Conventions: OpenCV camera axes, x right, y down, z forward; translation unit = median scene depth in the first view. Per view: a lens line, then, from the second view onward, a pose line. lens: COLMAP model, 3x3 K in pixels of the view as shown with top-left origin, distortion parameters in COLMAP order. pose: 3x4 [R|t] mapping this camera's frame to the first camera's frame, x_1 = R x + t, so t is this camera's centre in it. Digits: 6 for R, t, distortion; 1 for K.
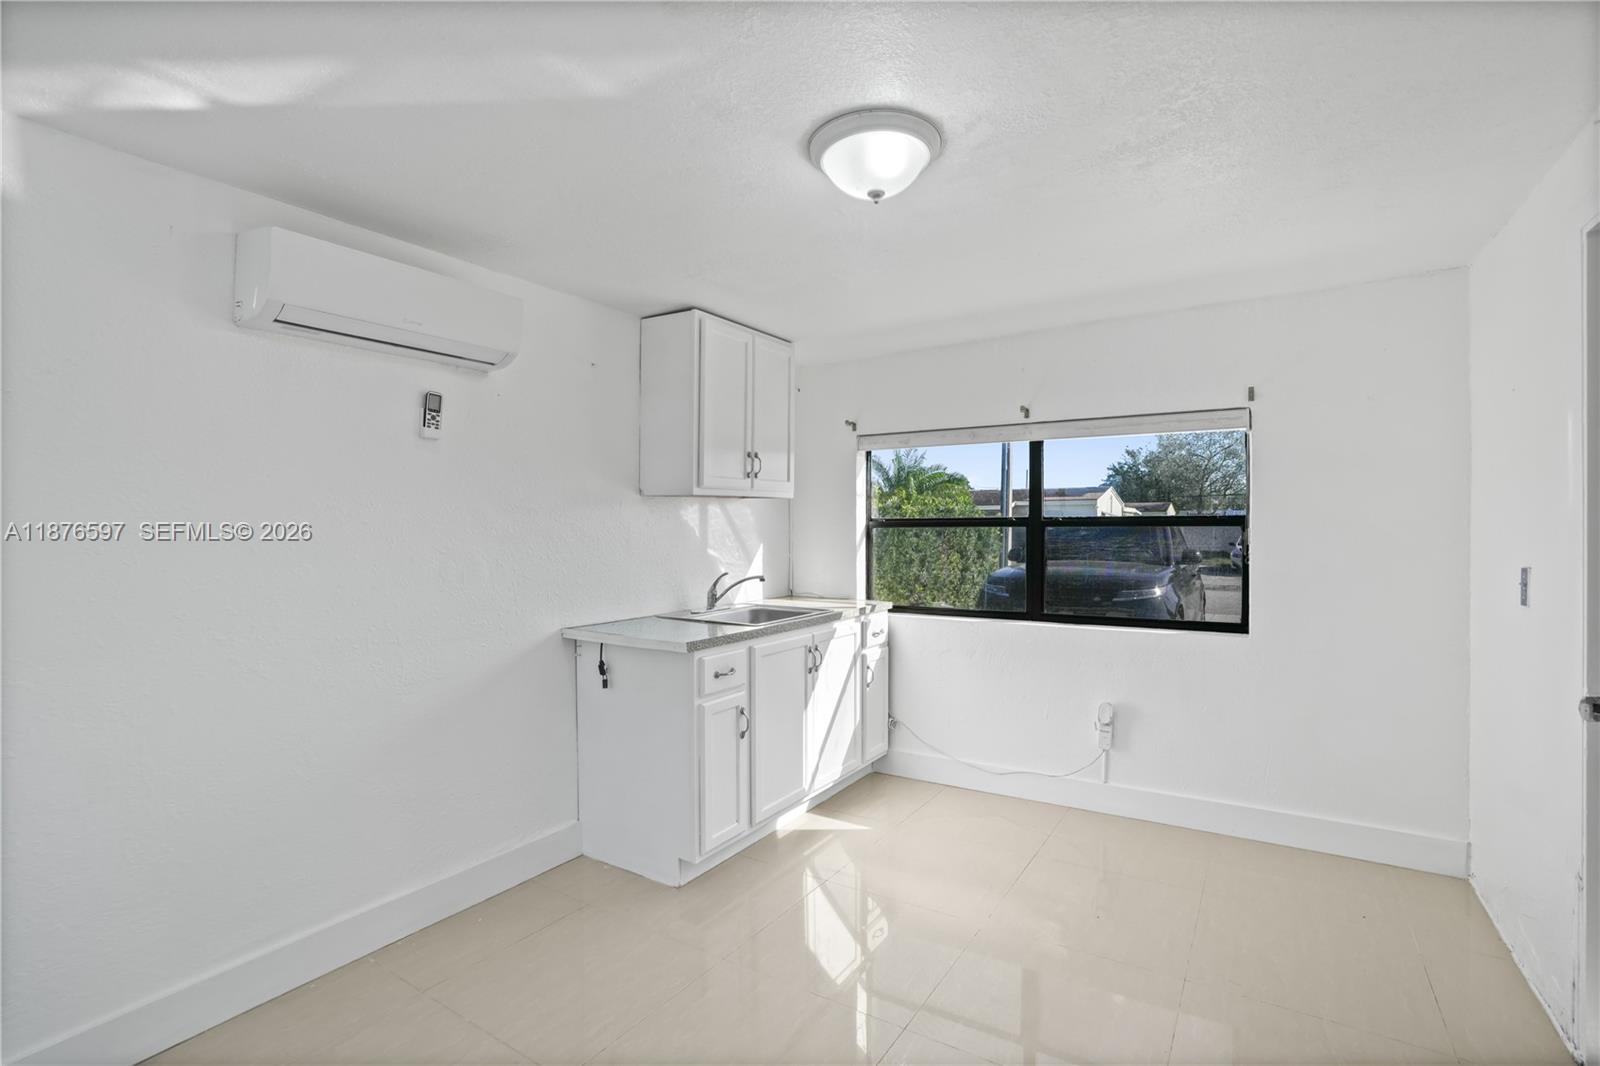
lens RADIAL K [[751.9, 0, 809.9], [0, 751.9, 535.4], [0, 0, 1]] dist [-0.049804, 0.017012]
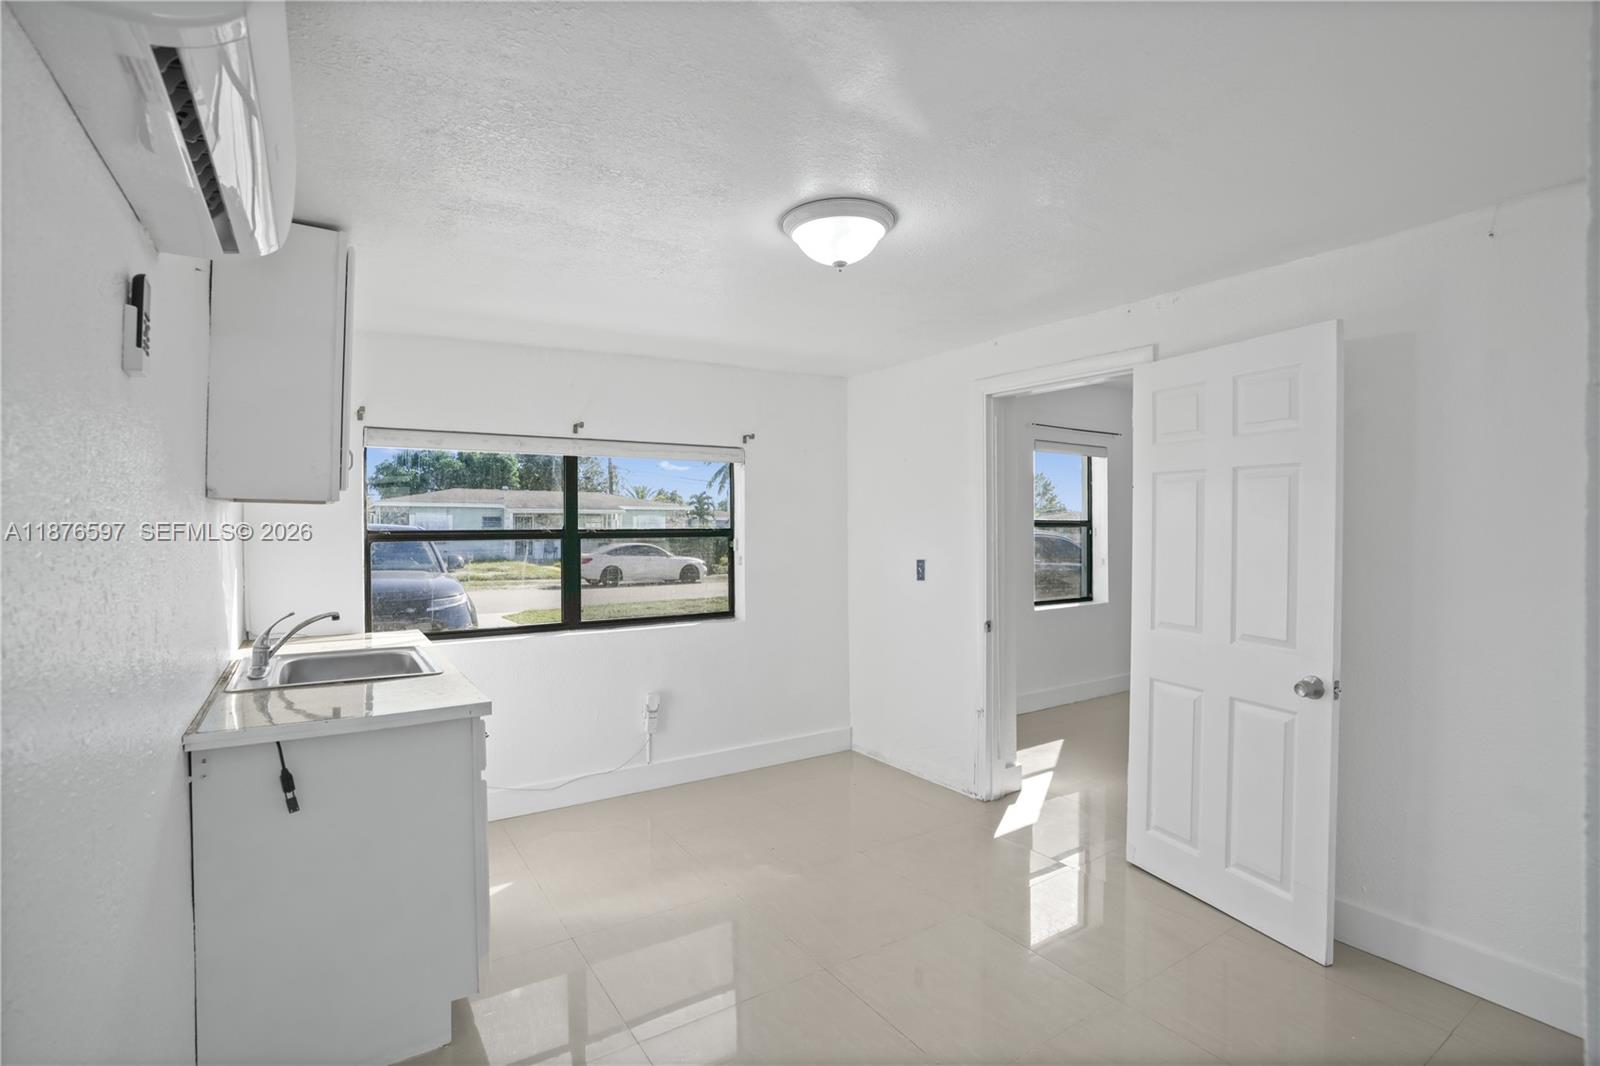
lens RADIAL K [[751.9, 0, 809.9], [0, 751.9, 535.4], [0, 0, 1]] dist [-0.049804, 0.017012]
pose [[0.416970, -0.010261, 0.908862, -0.500475], [0.013692, 0.999894, 0.005007, -0.017063], [-0.908817, 0.010357, 0.417067, 0.275319]]
